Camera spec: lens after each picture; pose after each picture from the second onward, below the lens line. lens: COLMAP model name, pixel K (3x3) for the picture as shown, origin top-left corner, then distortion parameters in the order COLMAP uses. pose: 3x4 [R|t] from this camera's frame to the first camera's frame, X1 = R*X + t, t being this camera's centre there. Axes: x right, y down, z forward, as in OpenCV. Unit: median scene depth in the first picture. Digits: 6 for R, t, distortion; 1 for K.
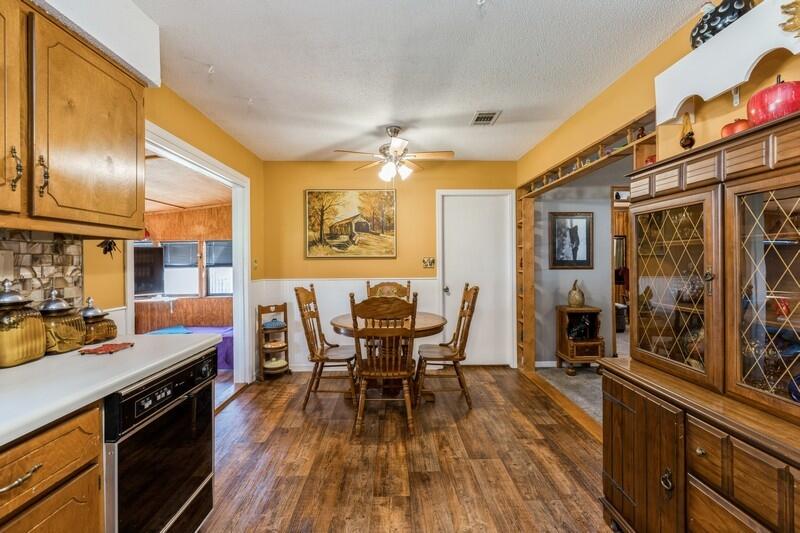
lens RADIAL K [[364.0, 0, 398.8], [0, 364.0, 267.3], [0, 0, 1]] dist [0.001865, -0.000162]
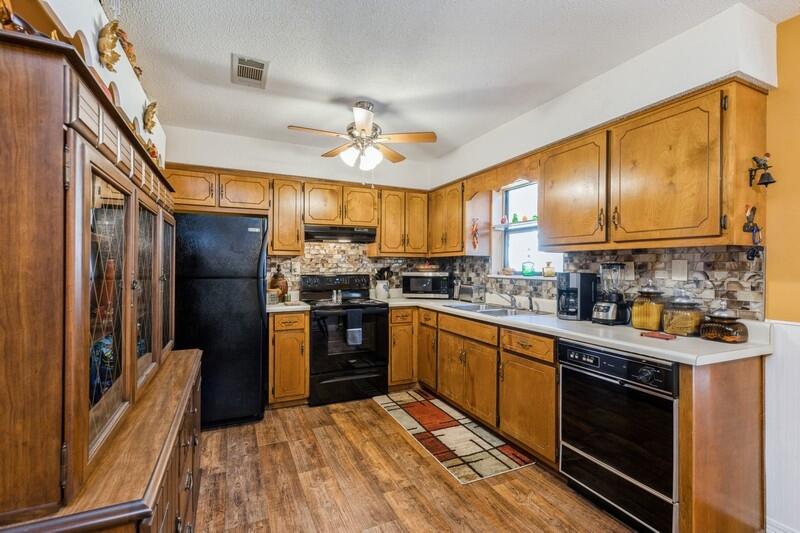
lens RADIAL K [[364.0, 0, 401.2], [0, 364.0, 263.3], [0, 0, 1]] dist [0.001865, -0.000162]
pose [[-0.913935, 0.000713, -0.405859, 0.175653], [-0.001907, 0.999980, 0.006051, -0.017556], [0.405856, 0.006304, -0.913915, 1.157300]]
